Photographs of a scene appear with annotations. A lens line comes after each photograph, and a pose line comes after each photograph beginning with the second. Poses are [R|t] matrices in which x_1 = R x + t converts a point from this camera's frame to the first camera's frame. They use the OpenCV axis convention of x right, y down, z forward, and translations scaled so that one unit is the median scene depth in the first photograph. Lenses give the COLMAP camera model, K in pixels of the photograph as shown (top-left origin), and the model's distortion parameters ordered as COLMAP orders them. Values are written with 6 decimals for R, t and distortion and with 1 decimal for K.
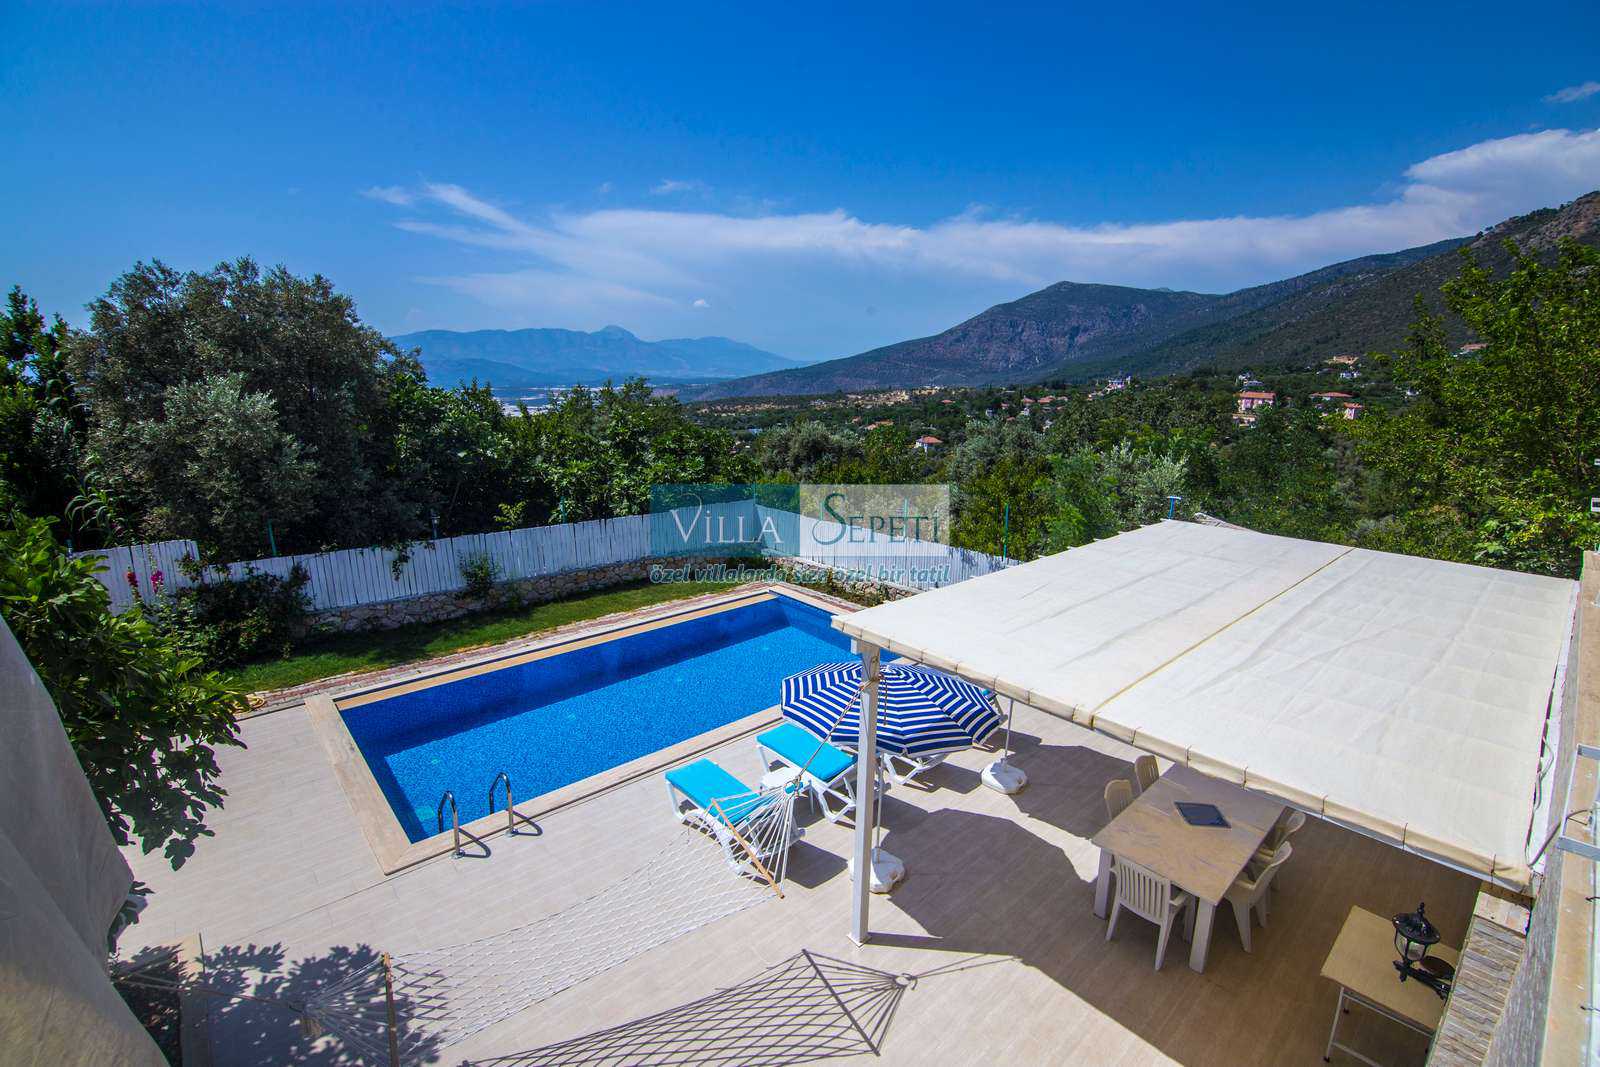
lens RADIAL K [[717.8, 0, 804.1], [0, 717.8, 529.8], [0, 0, 1]] dist [0.000215, 0.000091]
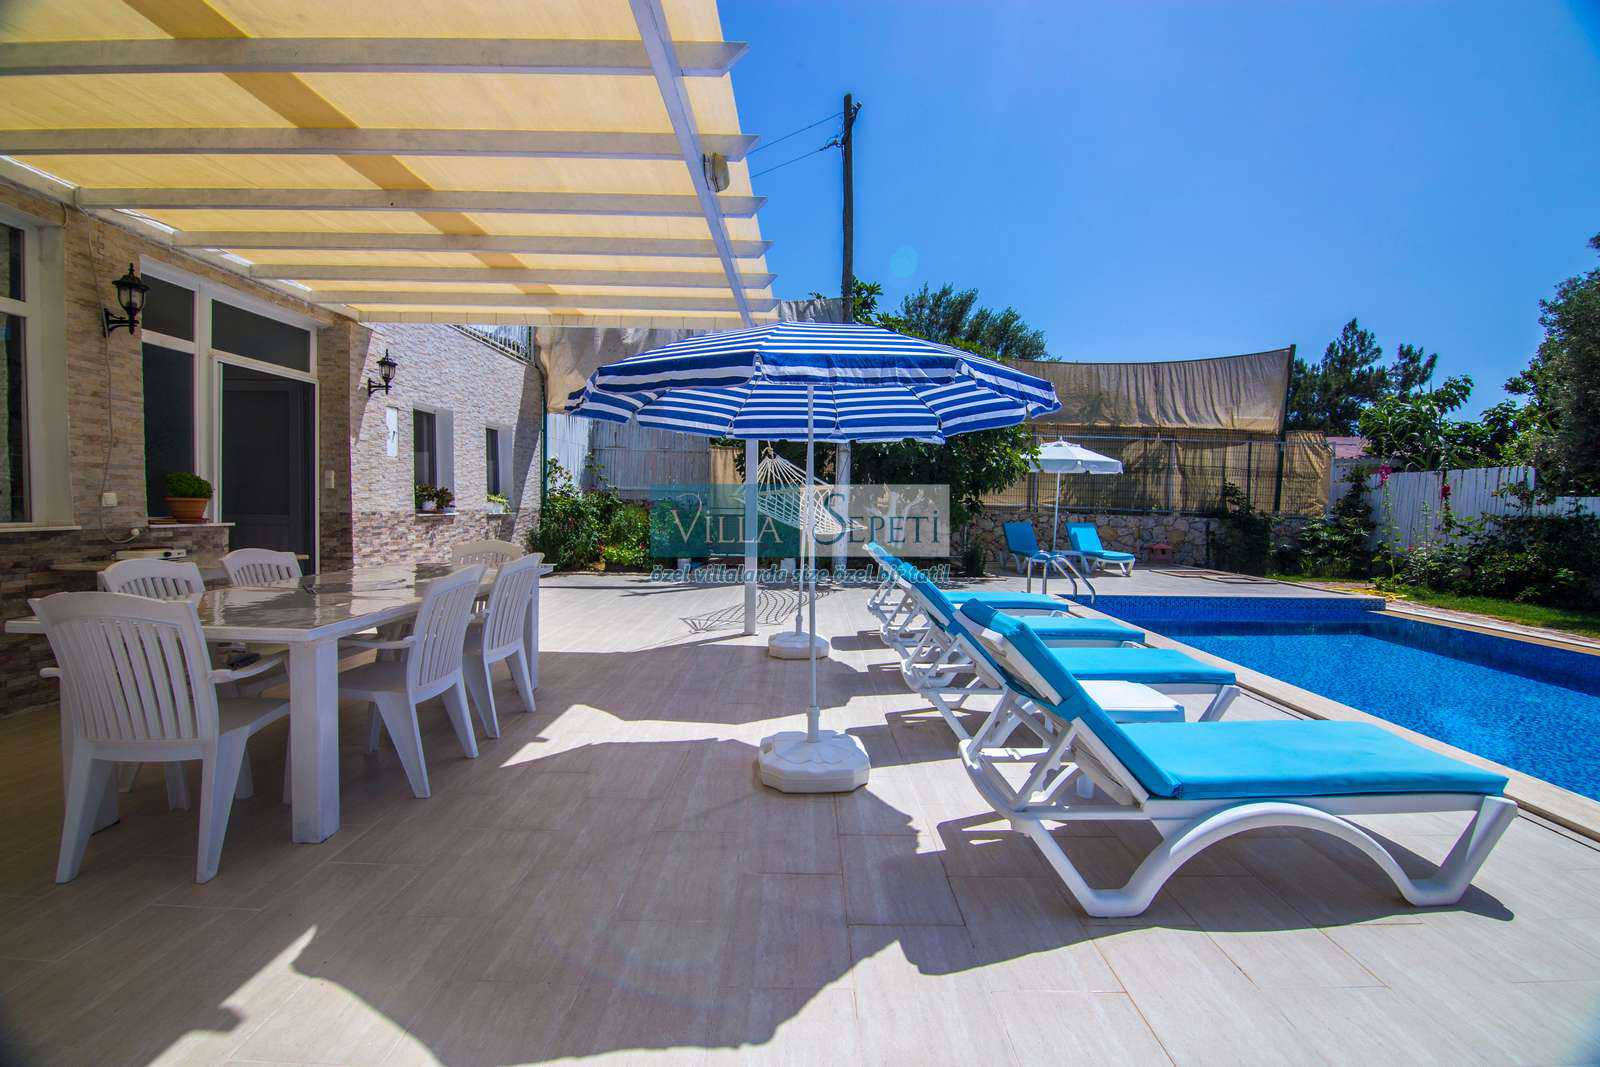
lens RADIAL K [[666.4, 0, 807.3], [0, 666.4, 524.7], [0, 0, 1]] dist [-0.016053, -0.000432]
pose [[-0.658745, 0.002491, -0.752363, 0.340993], [-0.188243, 0.967643, 0.168023, 0.103435], [0.728437, 0.252311, -0.636961, 0.739598]]
